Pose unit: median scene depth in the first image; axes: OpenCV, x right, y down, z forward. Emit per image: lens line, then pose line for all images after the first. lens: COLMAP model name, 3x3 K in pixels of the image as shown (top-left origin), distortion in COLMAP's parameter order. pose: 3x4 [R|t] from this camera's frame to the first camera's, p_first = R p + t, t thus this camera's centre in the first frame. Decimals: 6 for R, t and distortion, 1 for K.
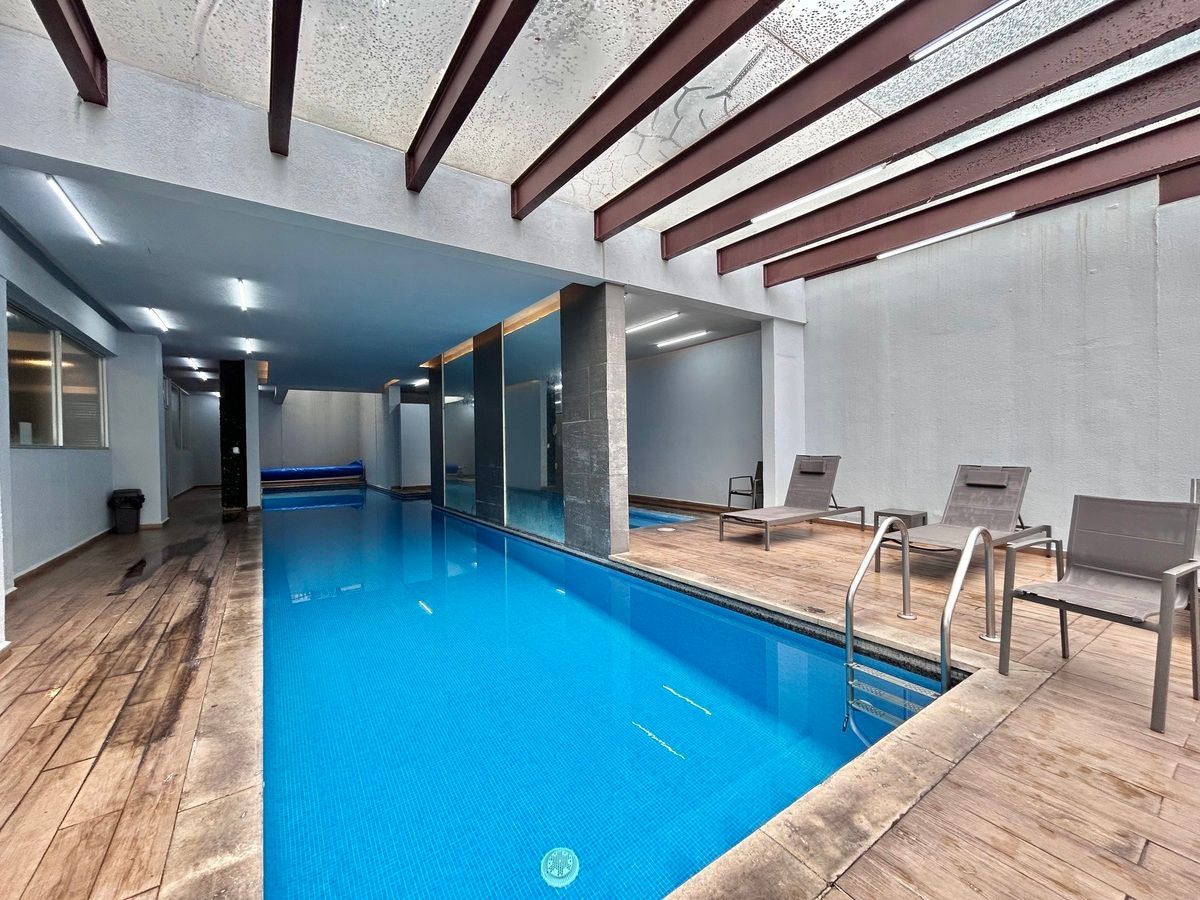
lens RADIAL K [[487.6, 0, 600.0], [0, 487.6, 450.0], [0, 0, 1]] dist [-0.000193, -0.000229]
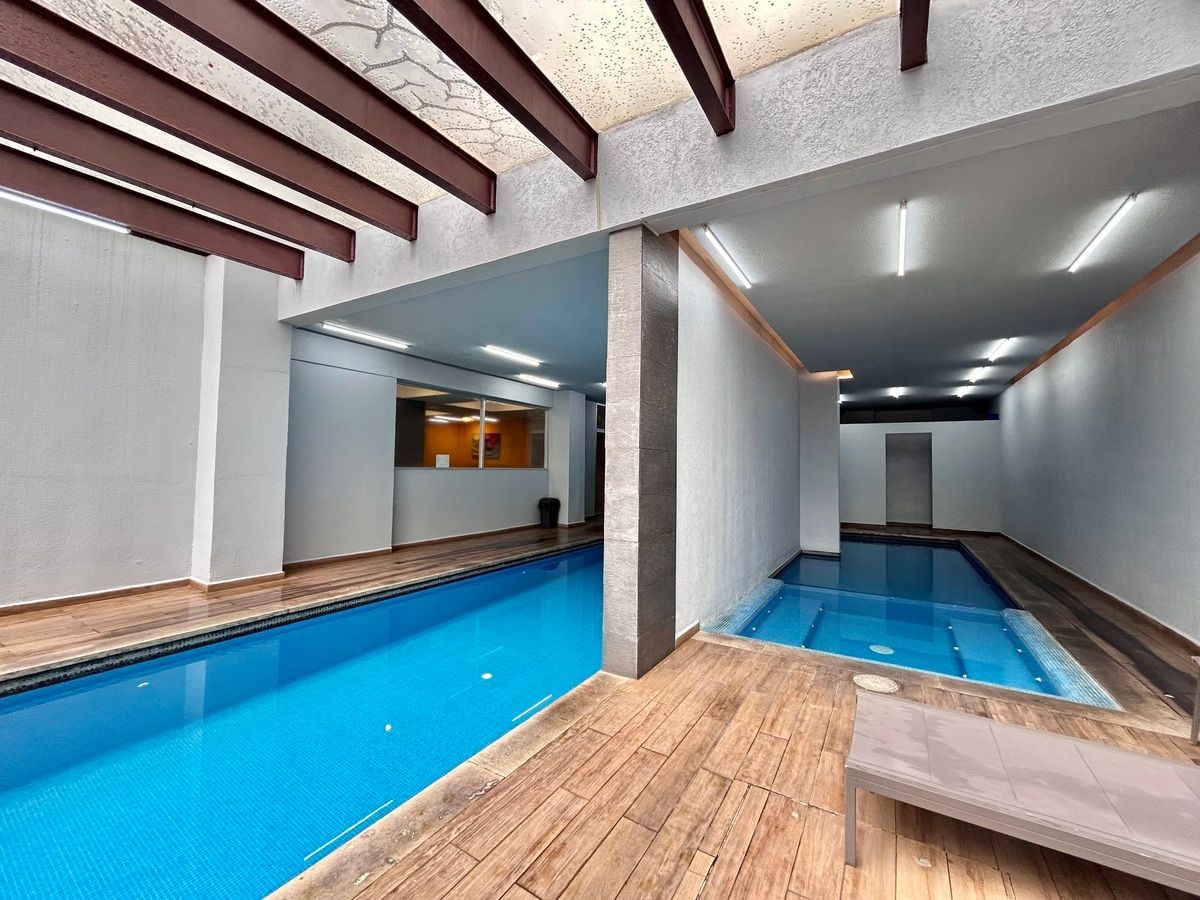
lens RADIAL K [[487.6, 0, 600.0], [0, 487.6, 450.0], [0, 0, 1]] dist [-0.000193, -0.000229]
pose [[0.404827, -0.008351, -0.914355, 0.571131], [-0.030753, 0.999268, -0.022742, -0.045810], [0.913876, 0.037326, 0.404274, 0.724141]]
